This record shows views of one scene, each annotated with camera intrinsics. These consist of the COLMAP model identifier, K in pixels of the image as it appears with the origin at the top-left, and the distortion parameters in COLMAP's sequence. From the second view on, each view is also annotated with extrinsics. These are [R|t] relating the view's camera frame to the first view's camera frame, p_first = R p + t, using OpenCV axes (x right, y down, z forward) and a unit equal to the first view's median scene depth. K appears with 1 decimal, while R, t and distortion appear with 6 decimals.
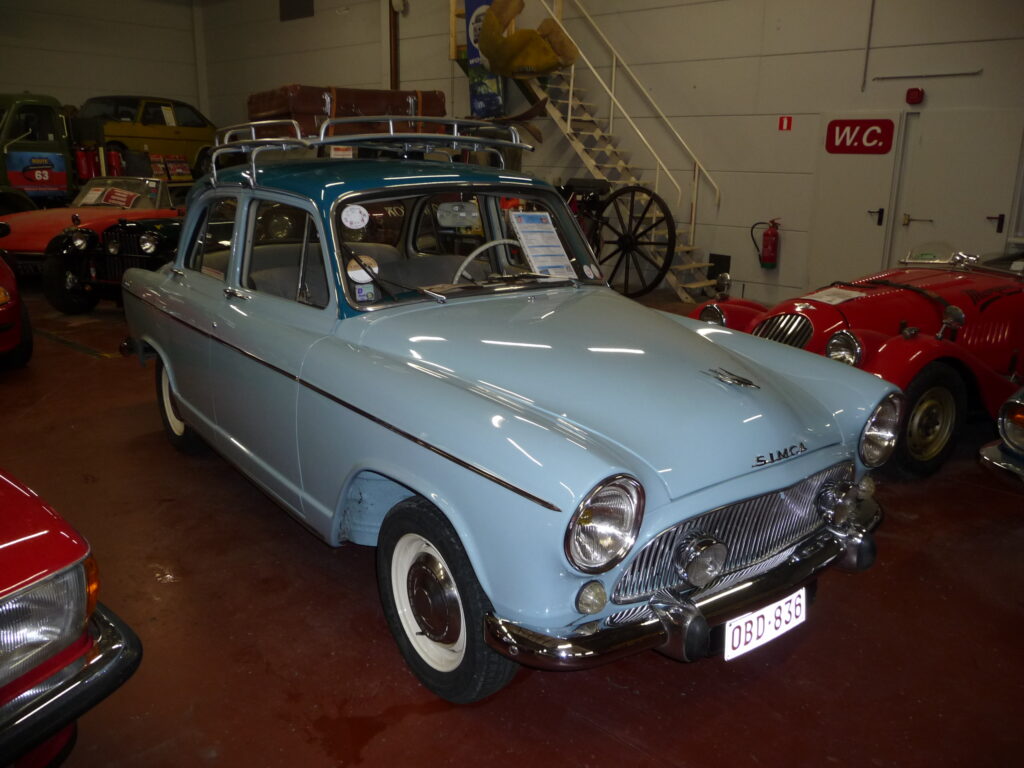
lens RADIAL K [[841.9, 0, 515.5], [0, 841.9, 383.4], [0, 0, 1]] dist [-0.032772, 0.021302]
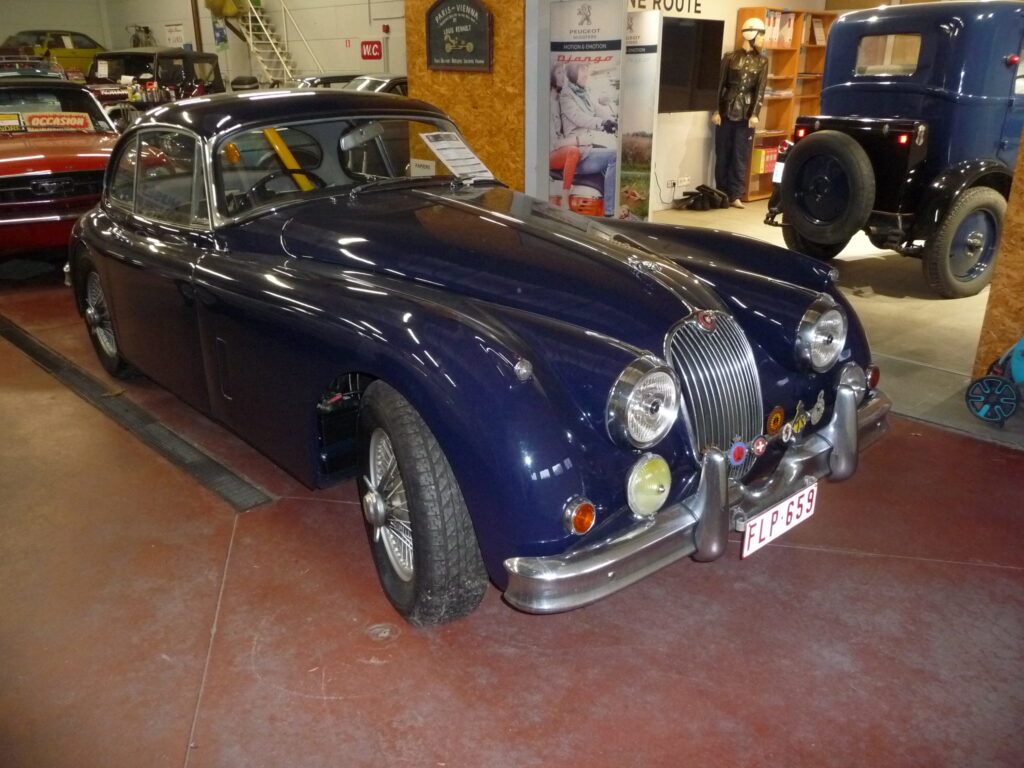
lens RADIAL K [[841.9, 0, 509.8], [0, 841.9, 387.0], [0, 0, 1]] dist [-0.032772, 0.021302]
pose [[0.998487, 0.000280, -0.054989, 0.650860], [0.005871, 0.993728, 0.111666, 0.202789], [0.054675, -0.111820, 0.992223, -0.760968]]
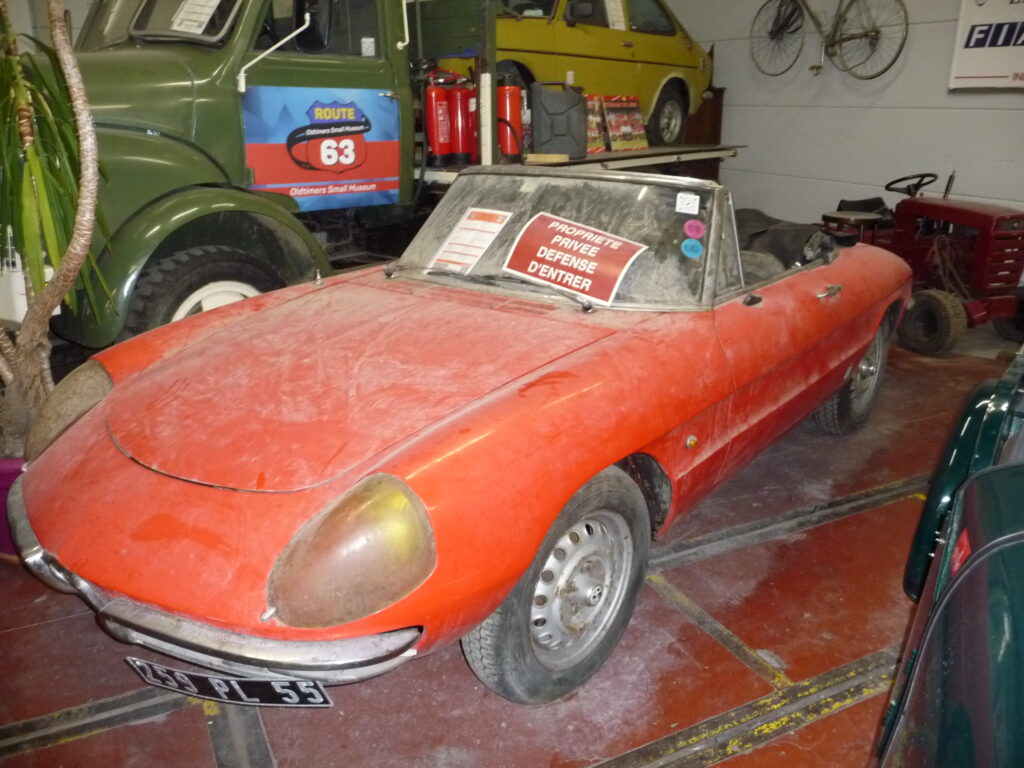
lens RADIAL K [[841.9, 0, 512.0], [0, 841.9, 384.4], [0, 0, 1]] dist [-0.032772, 0.021302]
pose [[0.932272, 0.100171, -0.347613, -0.365489], [-0.078198, 0.993982, 0.076714, -0.185965], [0.353205, -0.044336, 0.934495, 0.691327]]
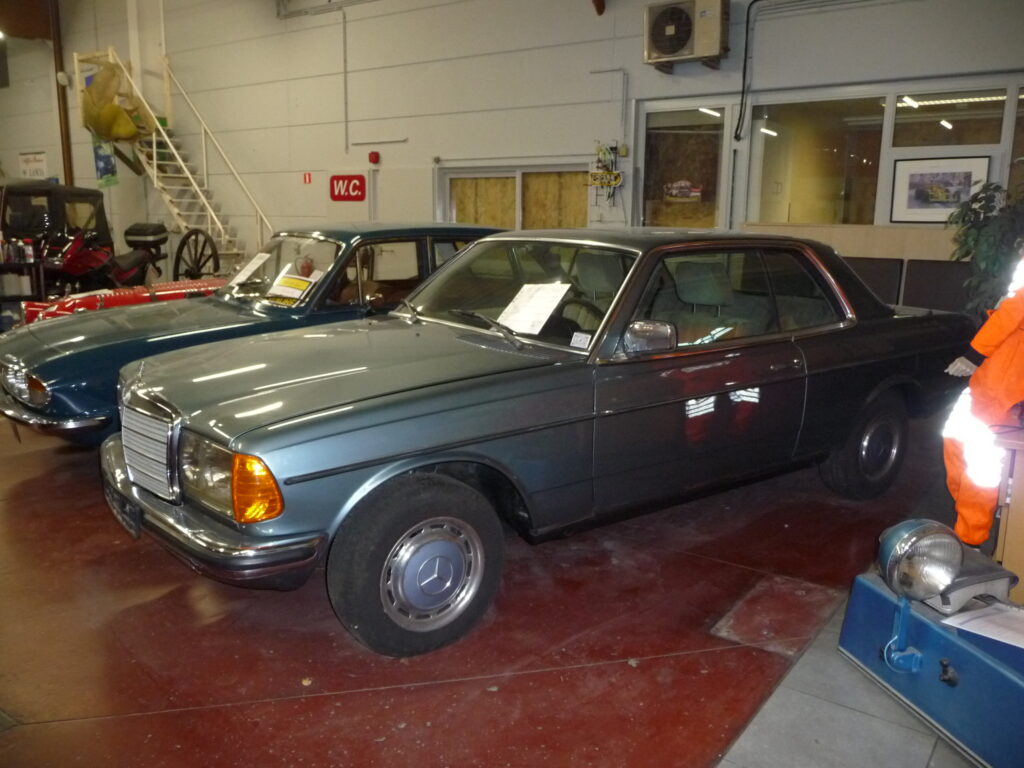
lens RADIAL K [[841.9, 0, 512.8], [0, 841.9, 380.2], [0, 0, 1]] dist [-0.032772, 0.021302]
pose [[0.993913, -0.030468, 0.105874, 0.404597], [0.036312, 0.997896, -0.053711, 0.062910], [-0.104014, 0.057228, 0.992928, -0.233303]]
